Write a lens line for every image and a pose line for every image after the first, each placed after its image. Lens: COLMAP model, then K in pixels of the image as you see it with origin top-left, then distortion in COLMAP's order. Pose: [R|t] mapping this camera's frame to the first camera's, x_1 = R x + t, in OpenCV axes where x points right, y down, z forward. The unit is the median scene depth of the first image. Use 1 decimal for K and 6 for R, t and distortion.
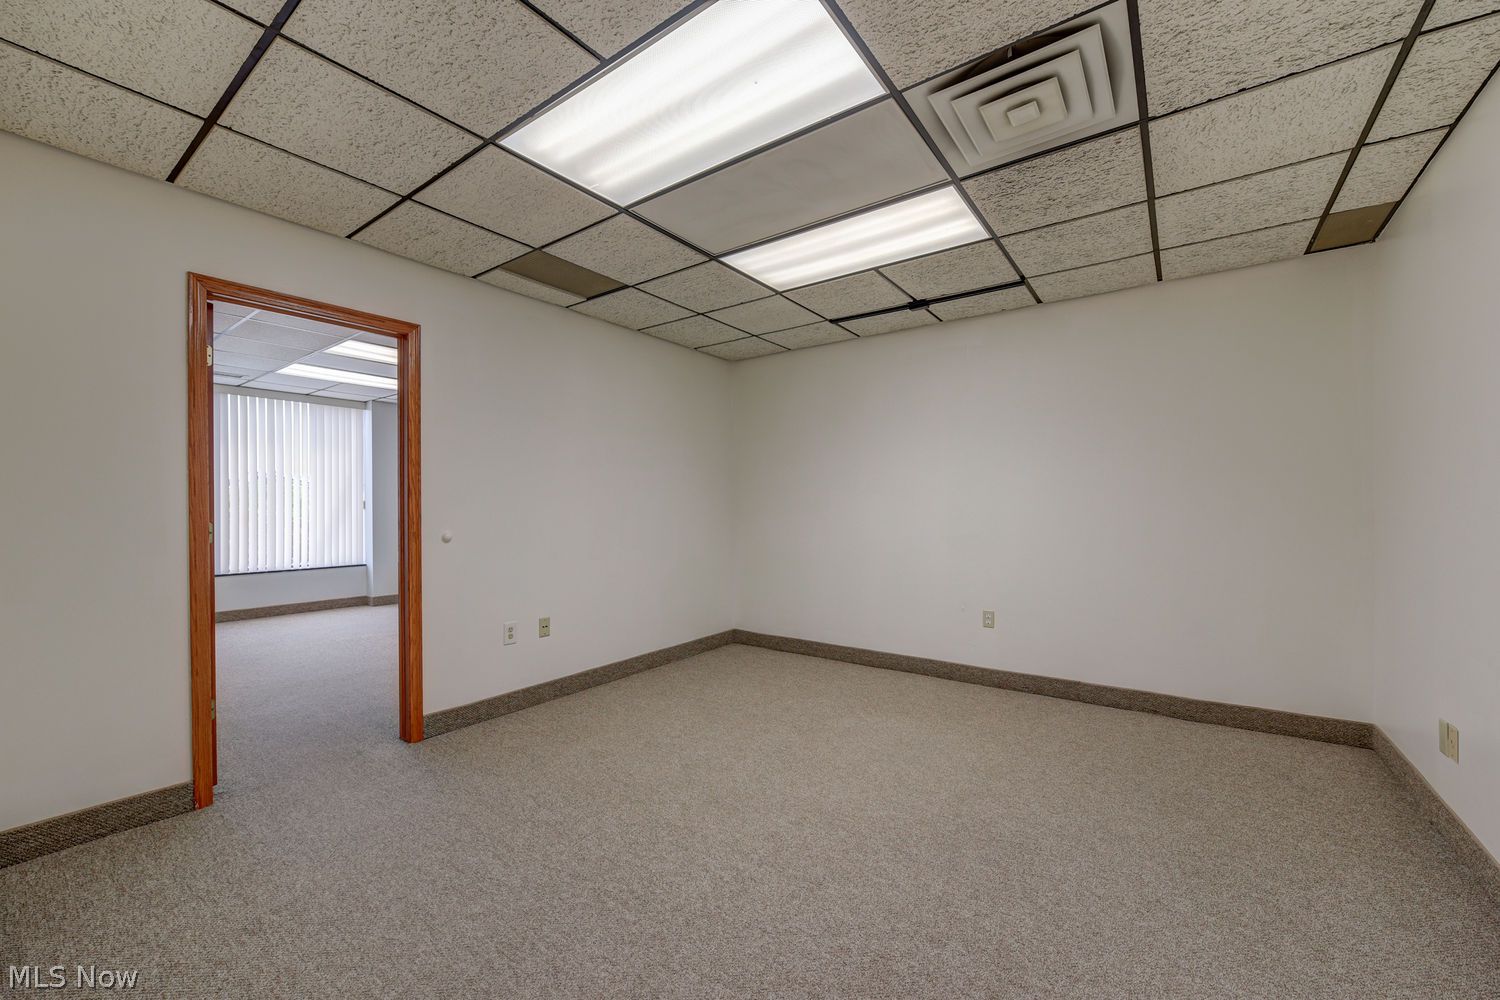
lens RADIAL K [[596.0, 0, 754.9], [0, 596.0, 503.0], [0, 0, 1]] dist [-0.003006, -0.000828]
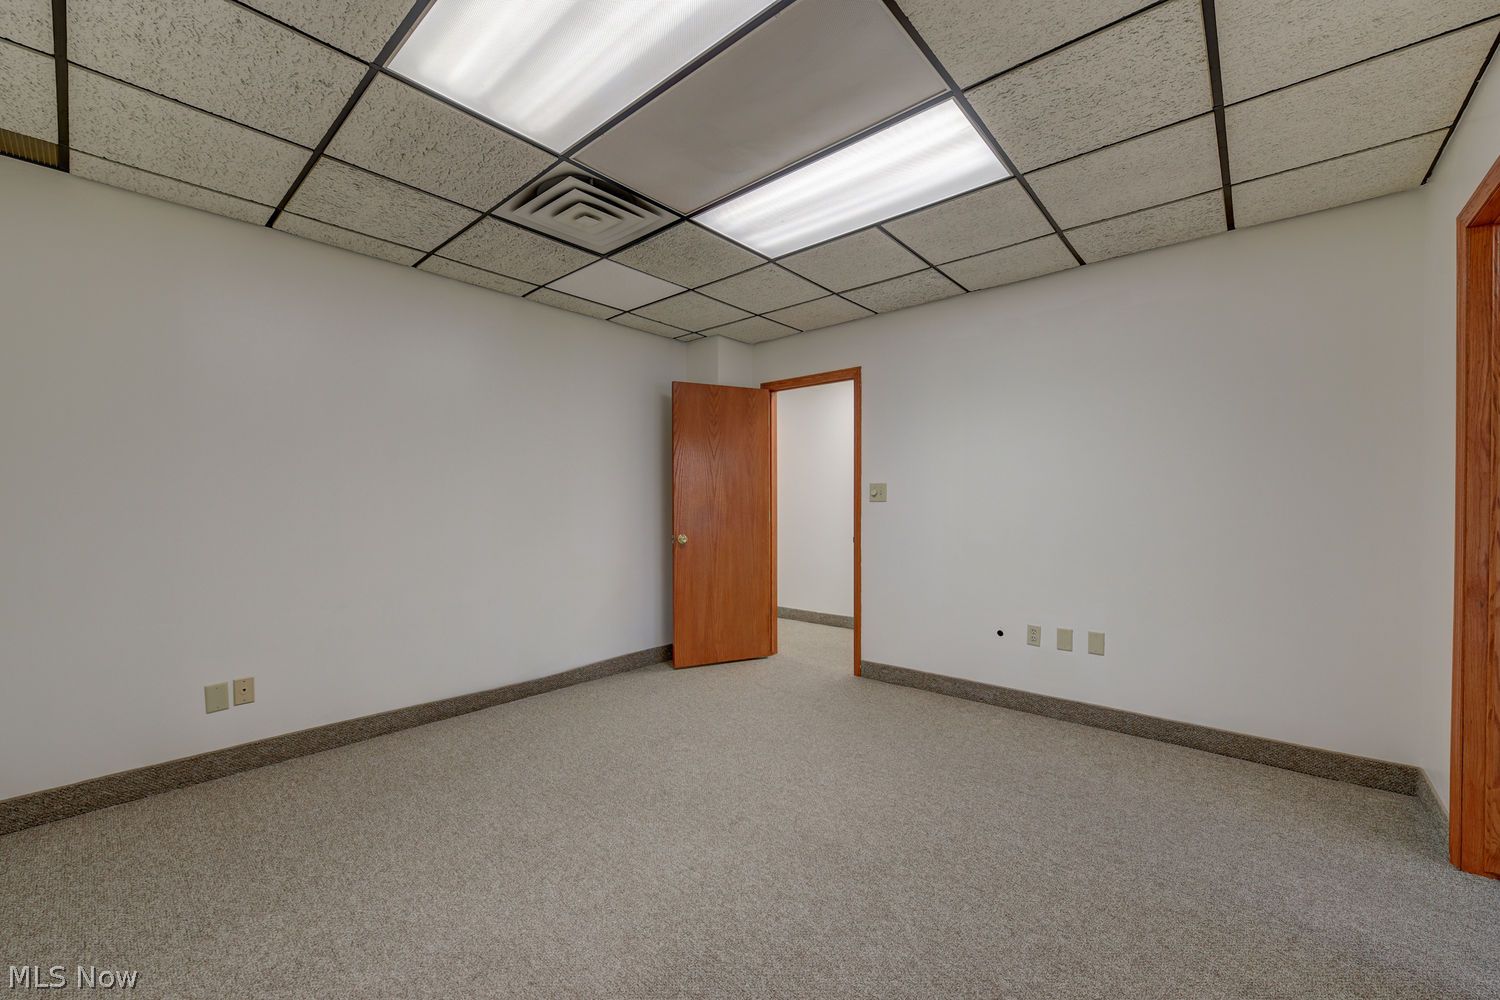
lens RADIAL K [[596.0, 0, 756.7], [0, 596.0, 503.7], [0, 0, 1]] dist [-0.003006, -0.000828]
pose [[0.996909, -0.002400, -0.078523, 0.109046], [0.002940, 0.999973, 0.006765, -0.001121], [0.078505, -0.006975, 0.996889, 0.153428]]
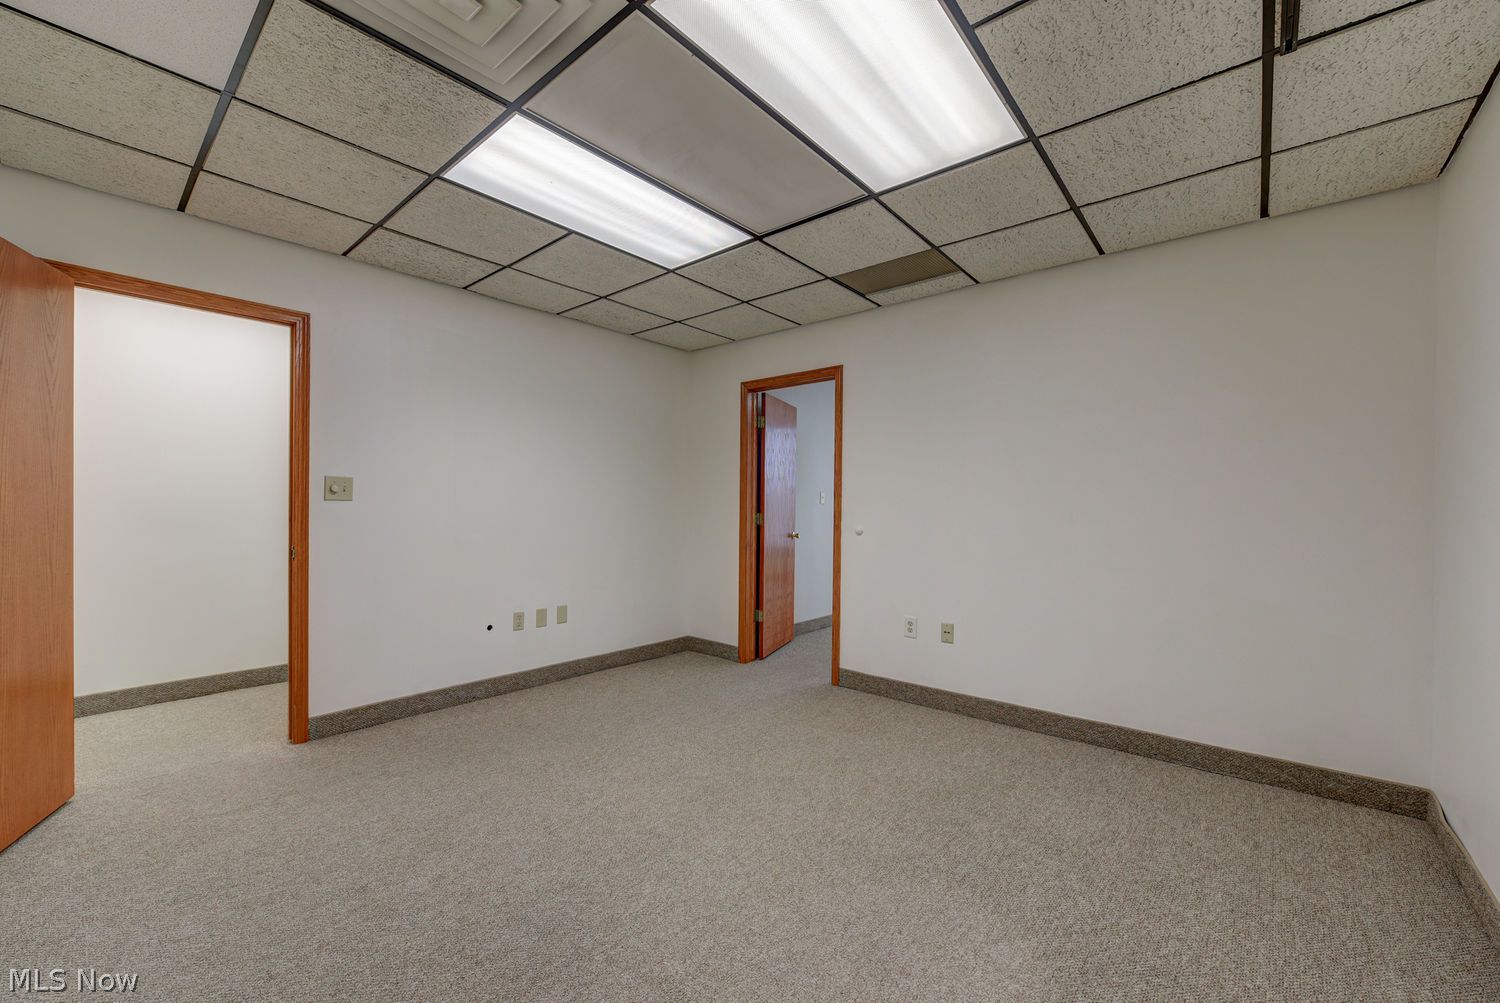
lens RADIAL K [[596.0, 0, 743.3], [0, 596.0, 500.7], [0, 0, 1]] dist [-0.003006, -0.000828]
pose [[0.084043, 0.010323, 0.996409, -0.728476], [-0.014299, 0.999856, -0.009153, 0.005227], [-0.996360, -0.013478, 0.084178, 0.763158]]
